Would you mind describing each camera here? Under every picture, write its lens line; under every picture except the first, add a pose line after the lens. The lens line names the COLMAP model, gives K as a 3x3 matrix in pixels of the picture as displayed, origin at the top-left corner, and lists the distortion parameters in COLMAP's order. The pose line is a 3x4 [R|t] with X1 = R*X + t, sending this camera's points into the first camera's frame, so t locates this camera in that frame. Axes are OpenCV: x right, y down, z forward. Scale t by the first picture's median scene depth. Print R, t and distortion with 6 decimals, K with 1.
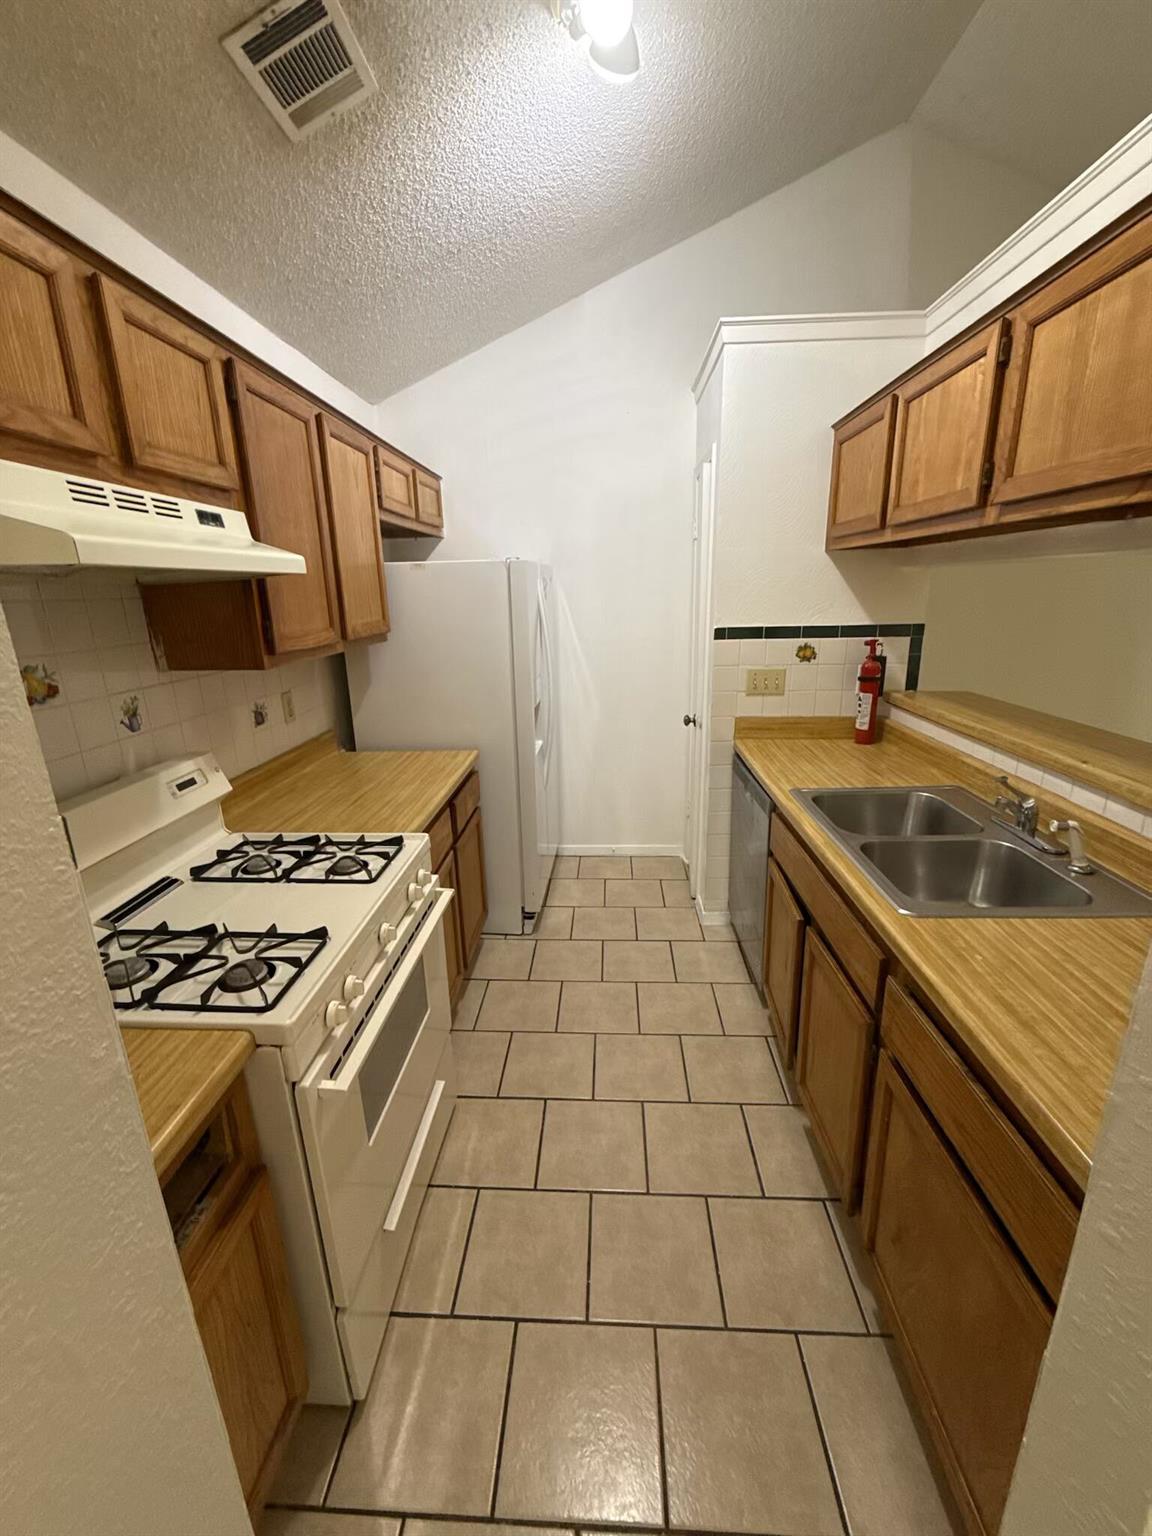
lens RADIAL K [[612.8, 0, 575.1], [0, 612.8, 758.9], [0, 0, 1]] dist [-0.001432, -0.000256]
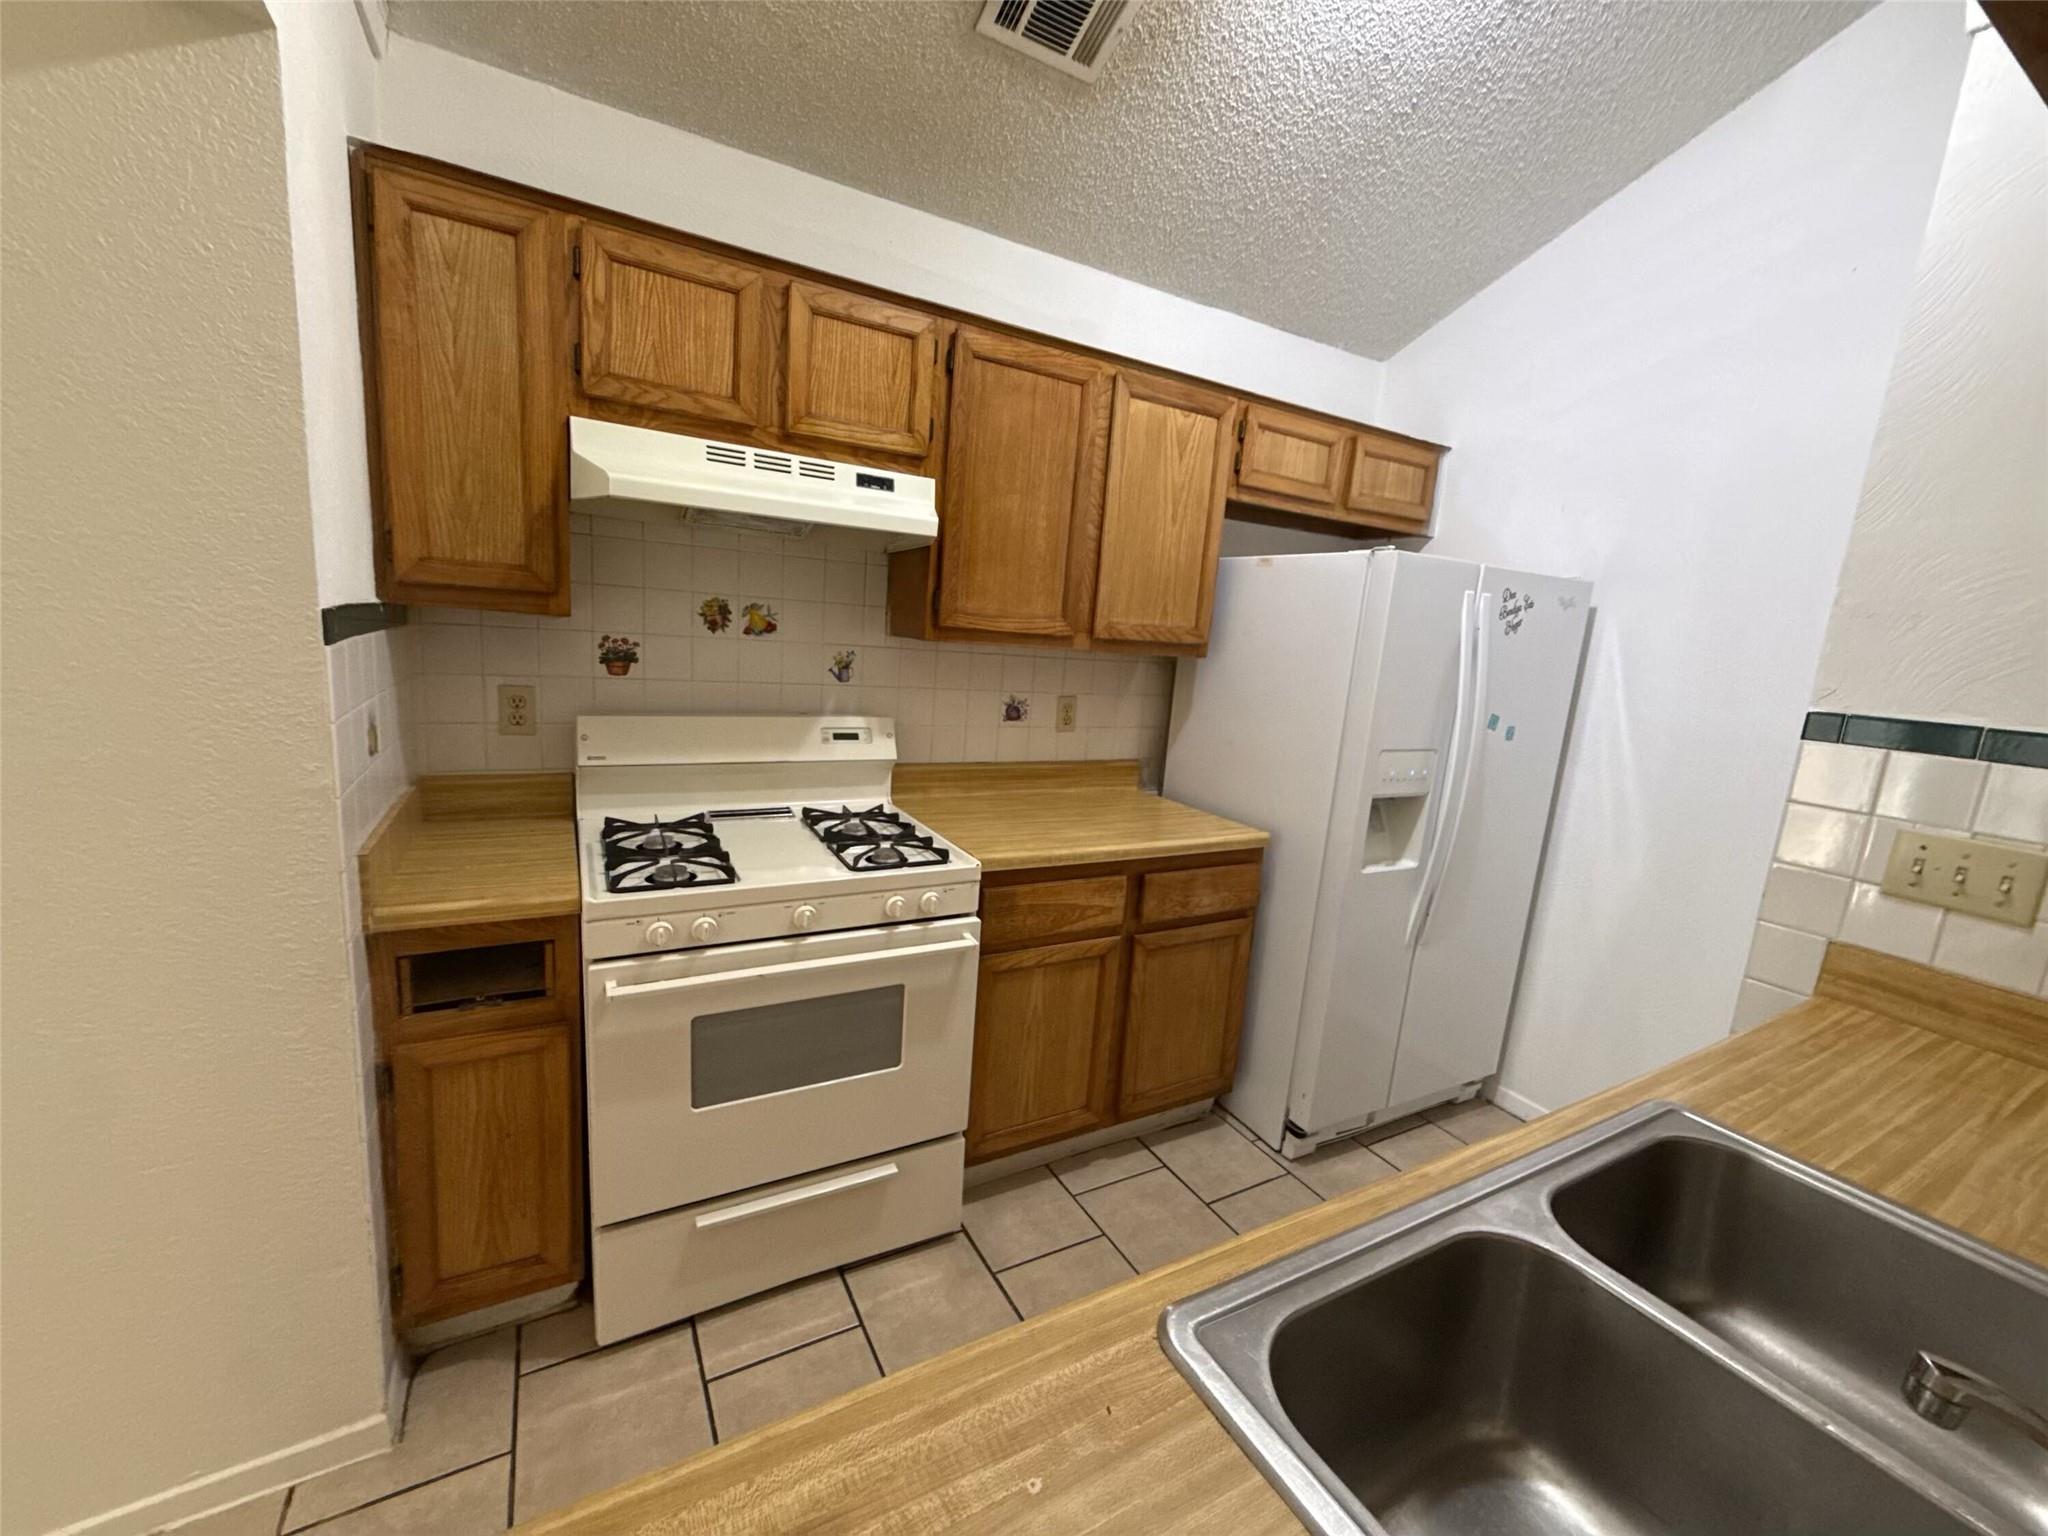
lens RADIAL K [[817.1, 0, 1018.5], [0, 817.1, 767.7], [0, 0, 1]] dist [-0.001432, -0.000256]
pose [[0.529462, 0.209543, -0.822047, 0.665114], [-0.310519, 0.949636, 0.042068, -0.056656], [0.789461, 0.232988, 0.567863, 0.443259]]
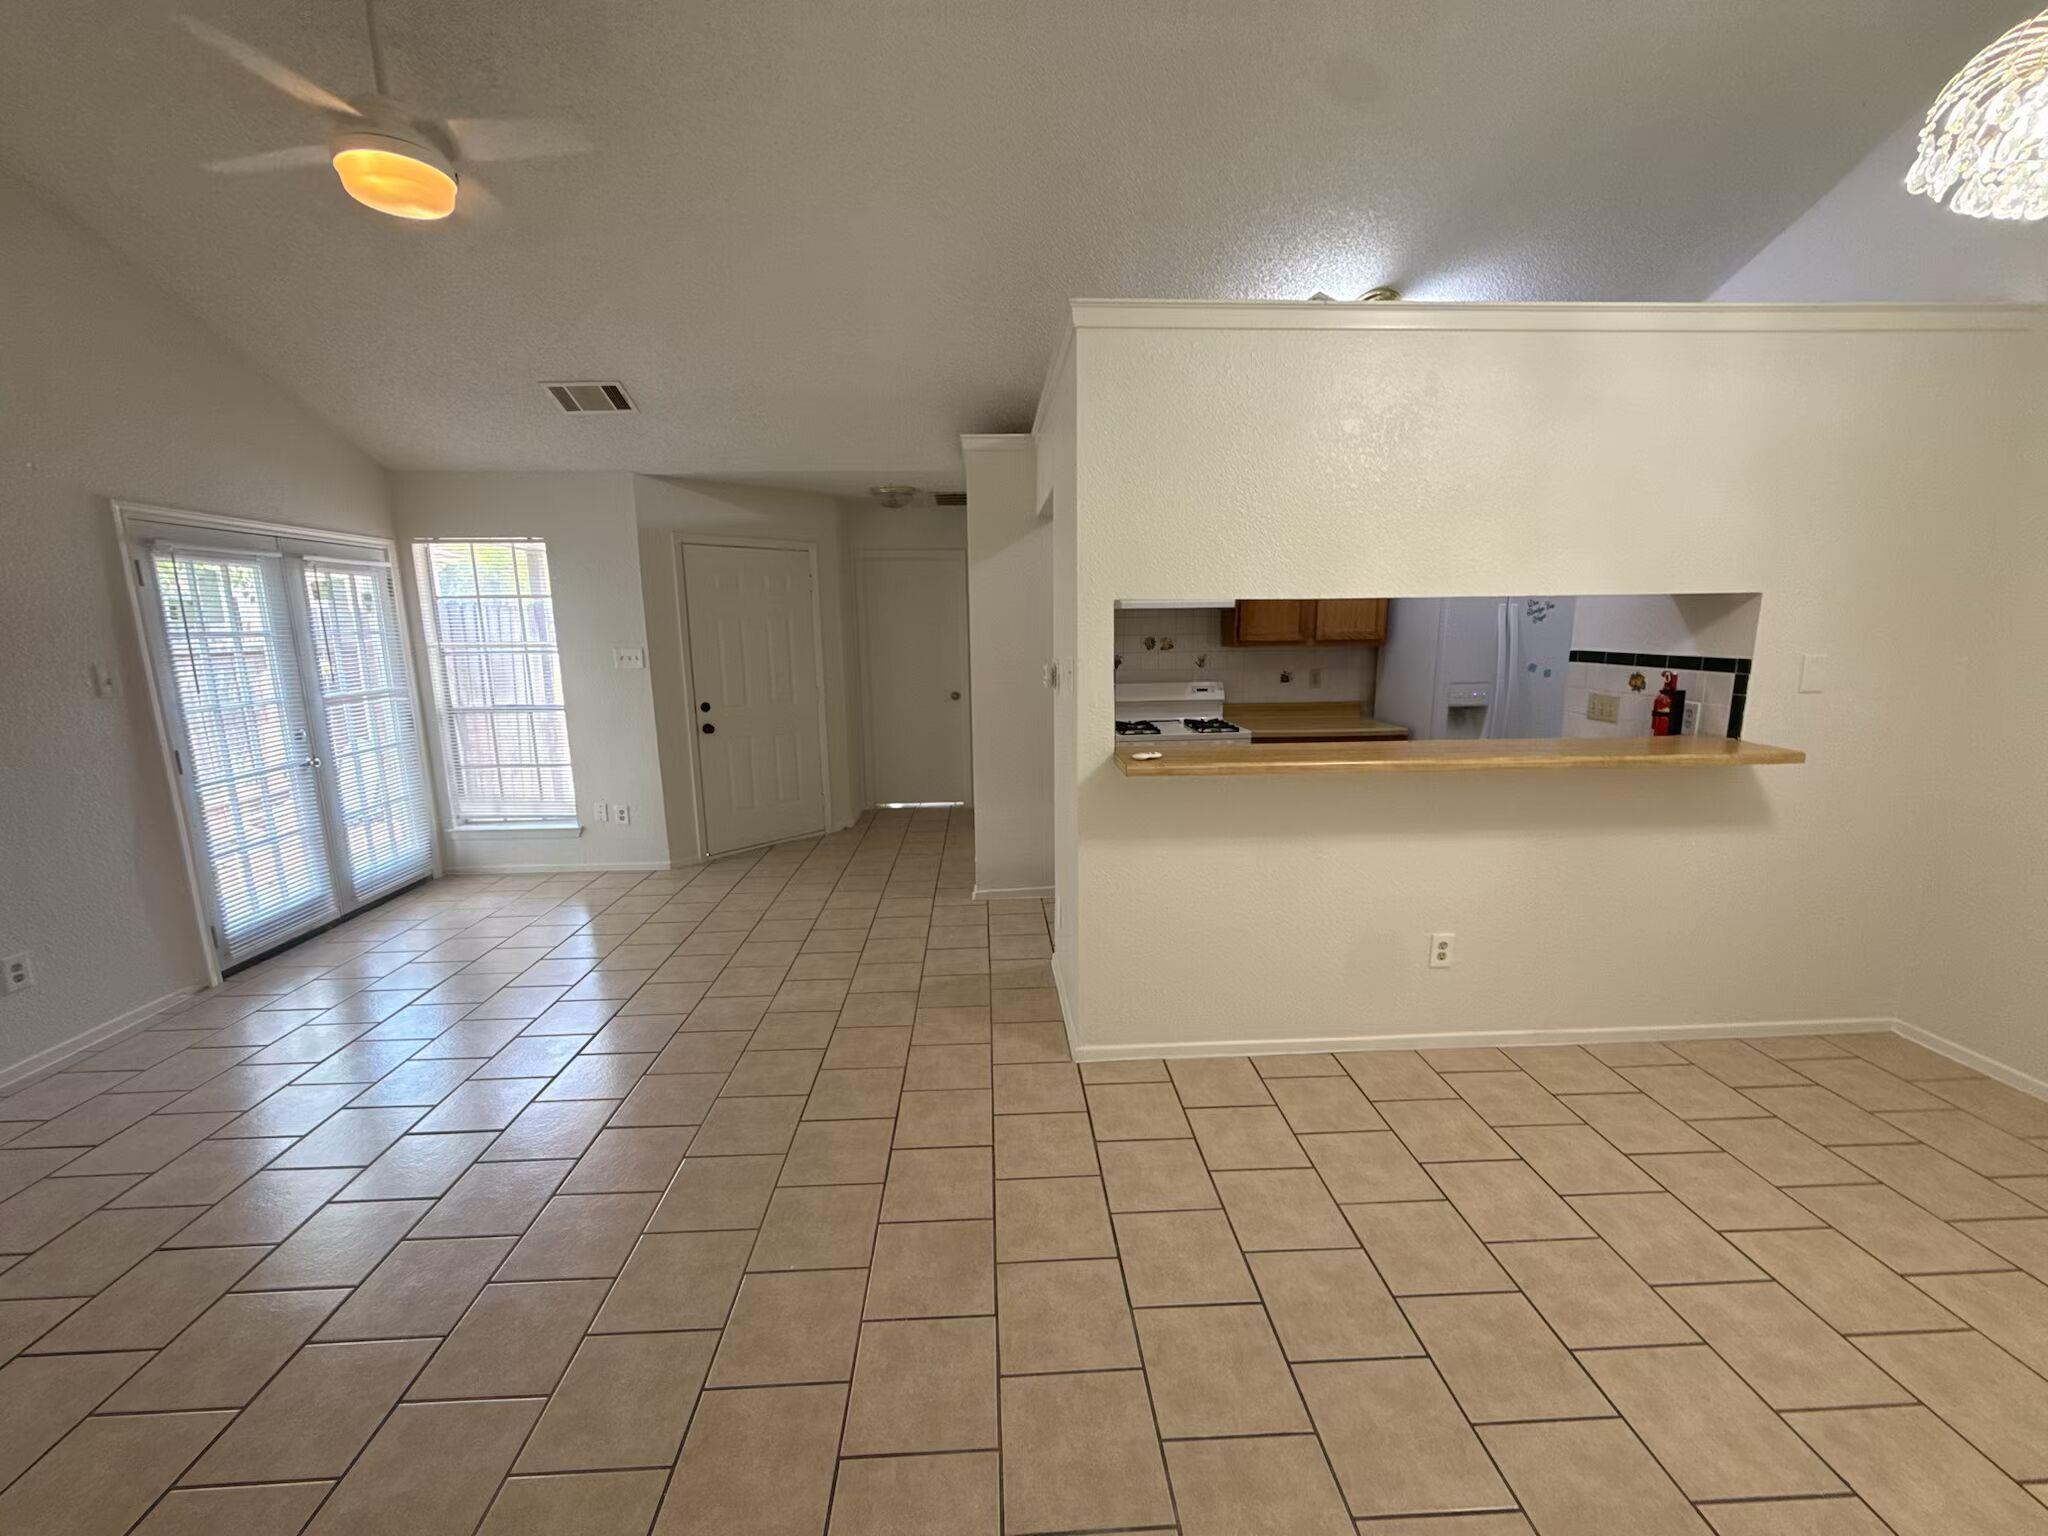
lens RADIAL K [[817.1, 0, 1015.5], [0, 817.1, 770.5], [0, 0, 1]] dist [-0.001432, -0.000256]
pose [[0.098350, 0.199284, -0.974994, 2.525422], [-0.258199, 0.951302, 0.168396, -0.009908], [0.961073, 0.235181, 0.145015, -0.127163]]
